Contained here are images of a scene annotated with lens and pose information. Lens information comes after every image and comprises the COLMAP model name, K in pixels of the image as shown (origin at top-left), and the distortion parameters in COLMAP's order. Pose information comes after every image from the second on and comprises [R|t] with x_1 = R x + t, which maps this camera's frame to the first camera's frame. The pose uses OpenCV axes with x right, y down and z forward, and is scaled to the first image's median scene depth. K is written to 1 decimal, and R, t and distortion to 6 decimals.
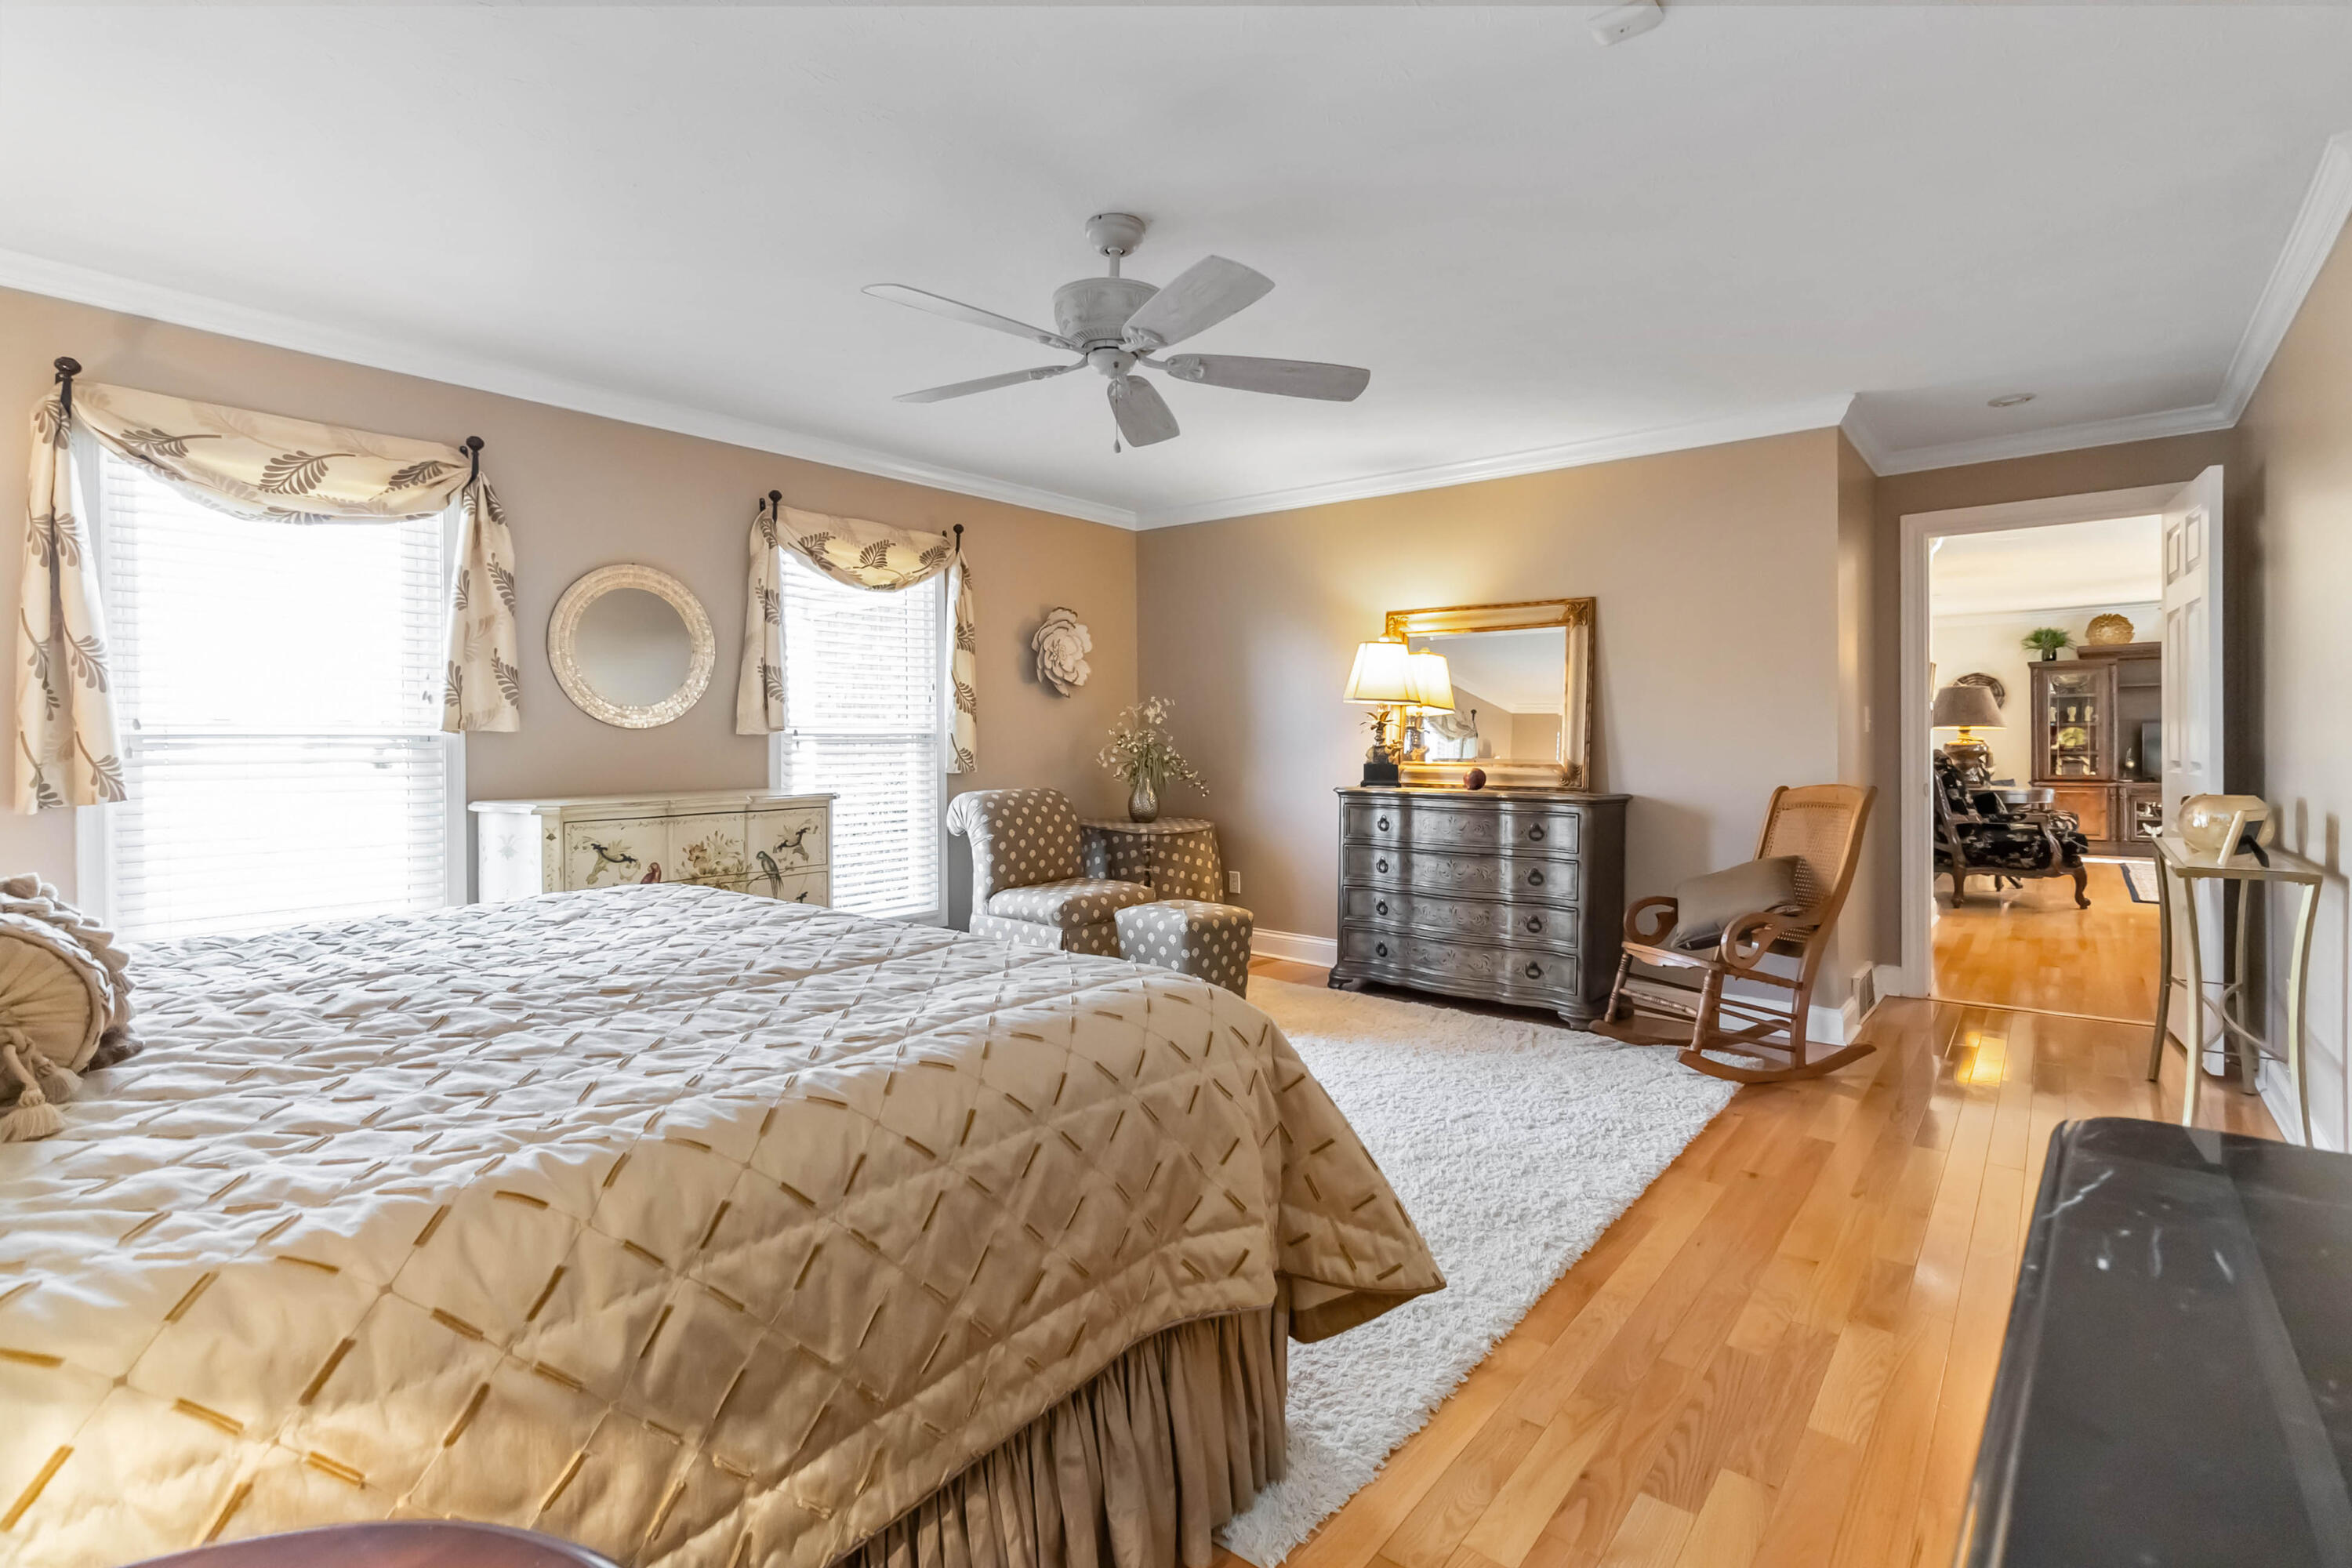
lens RADIAL K [[1089.9, 0, 1181.9], [0, 1089.9, 767.7], [0, 0, 1]] dist [-0.000313, 0.000217]
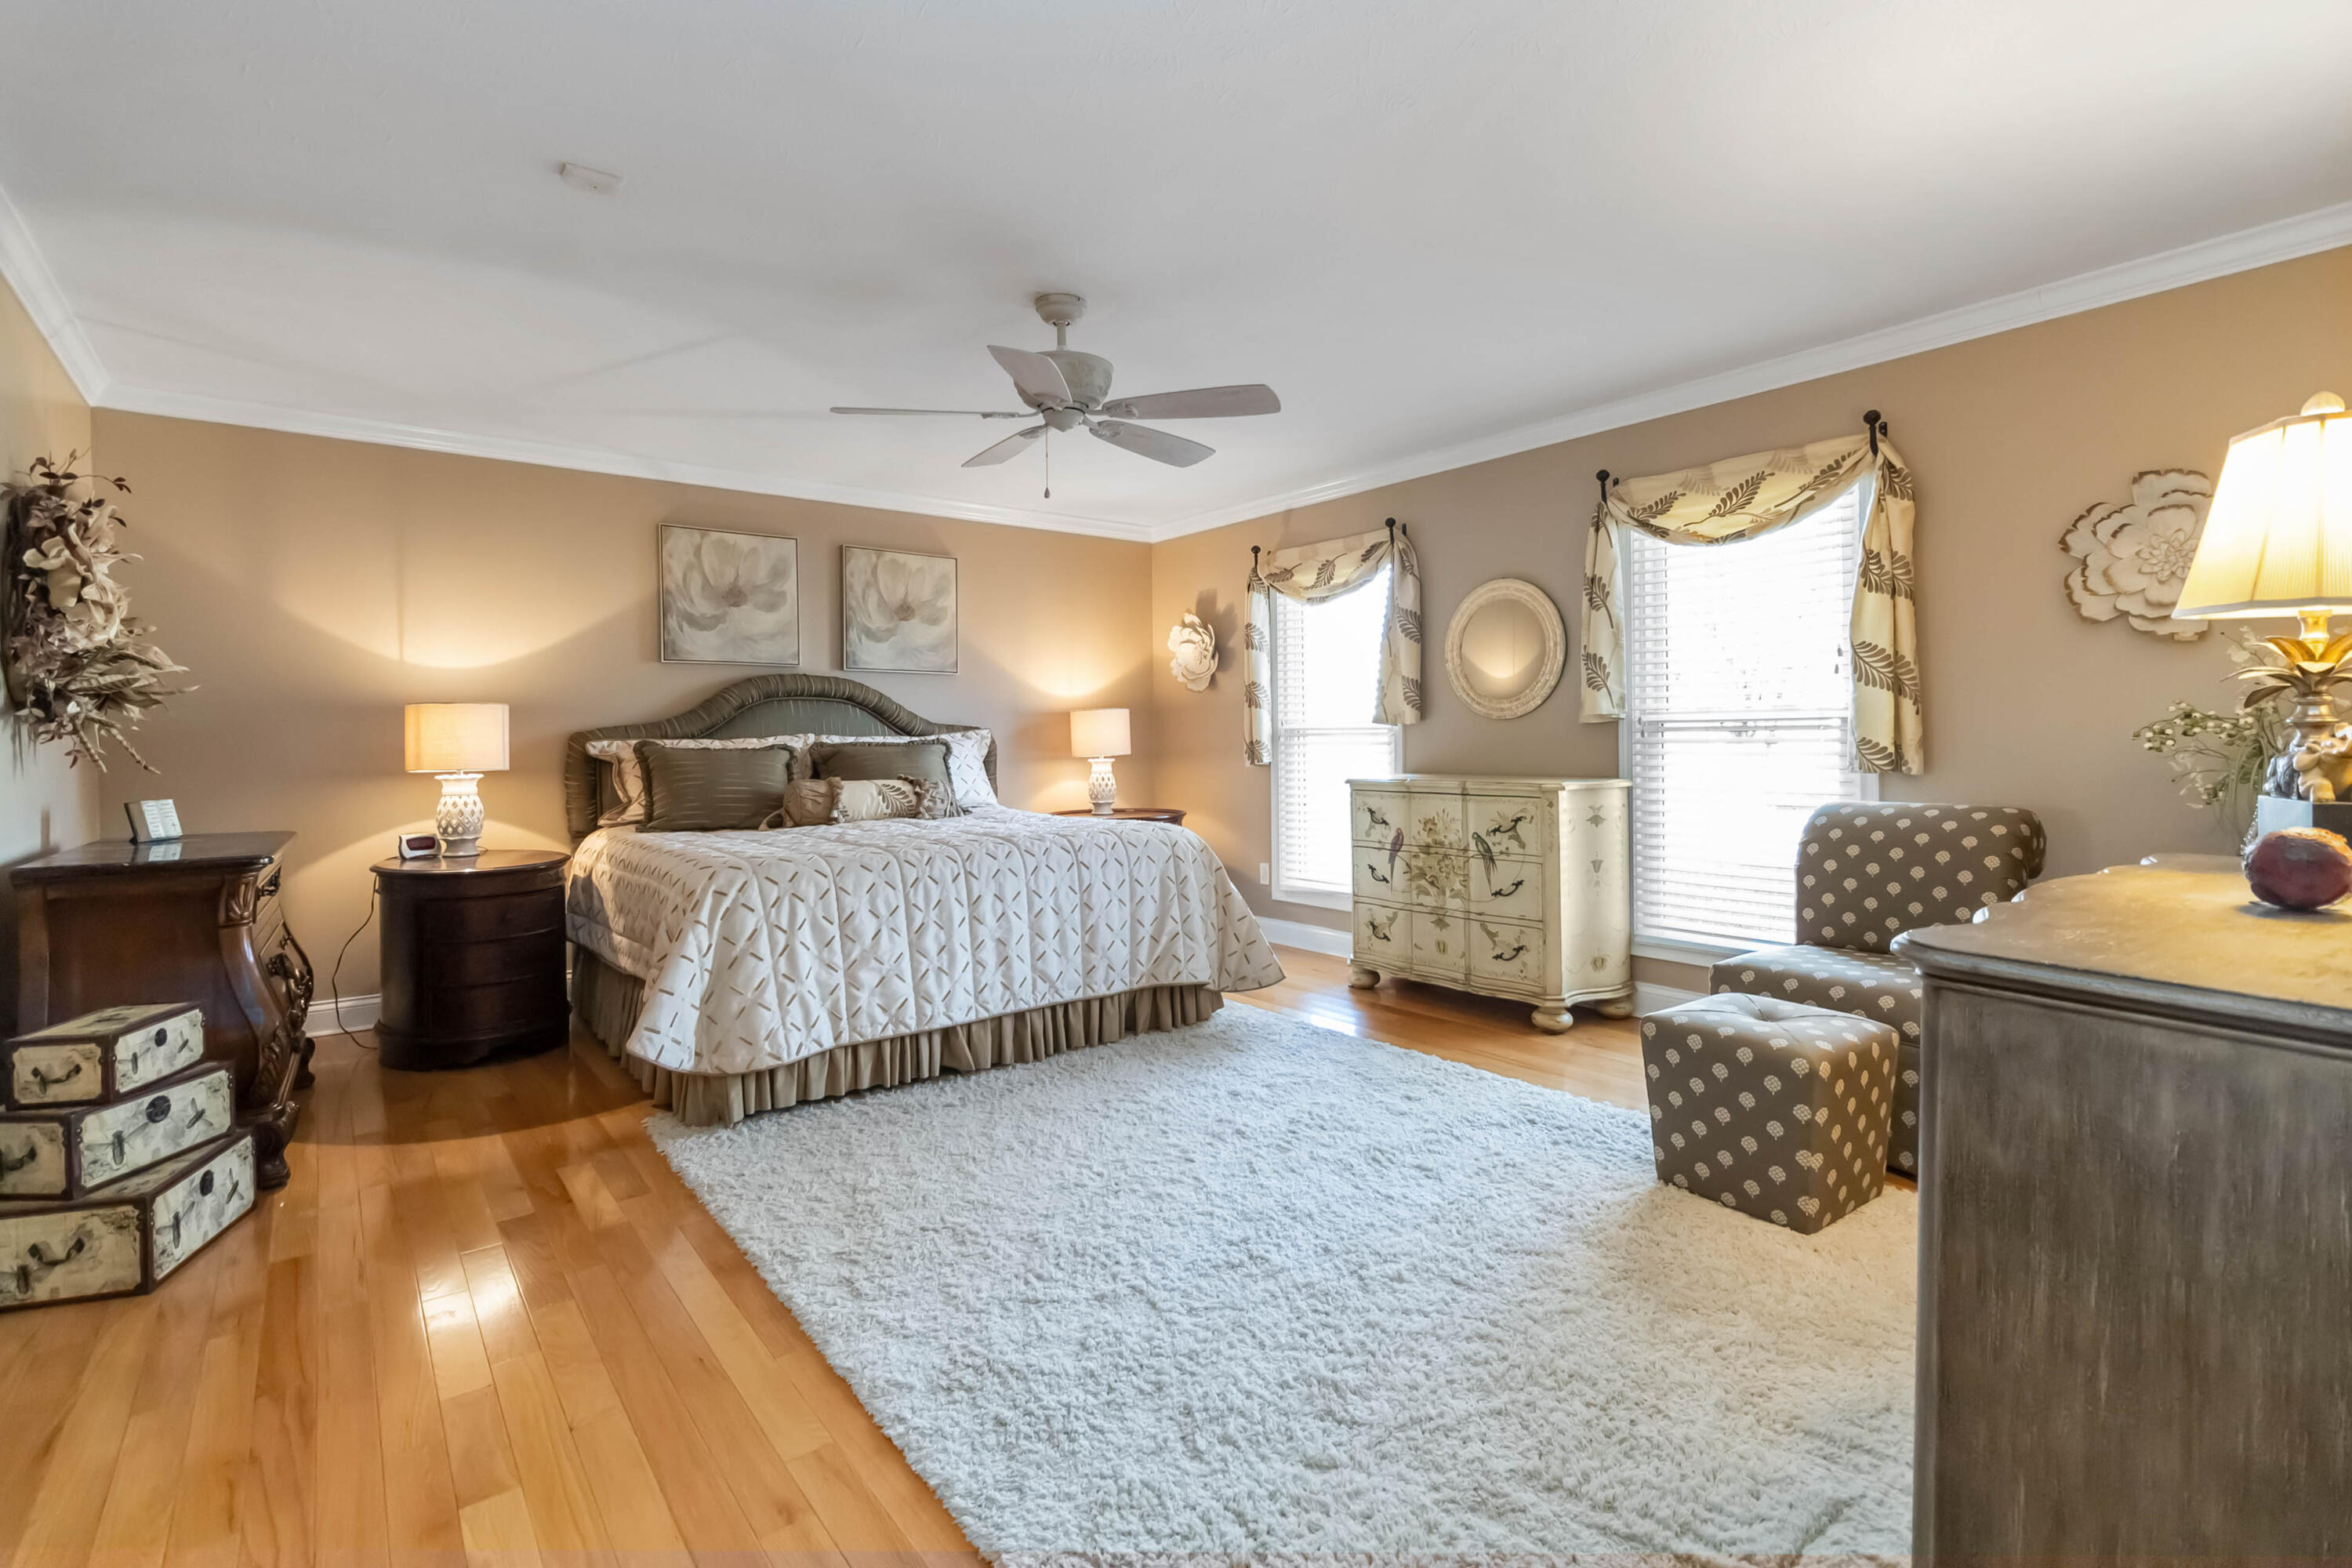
lens RADIAL K [[1089.9, 0, 1181.6], [0, 1089.9, 763.9], [0, 0, 1]] dist [-0.000313, 0.000217]
pose [[-0.221824, 0.032681, -0.974539, 0.714969], [-0.013458, 0.999240, 0.036572, -0.026537], [0.974994, 0.021228, -0.221215, 0.926156]]
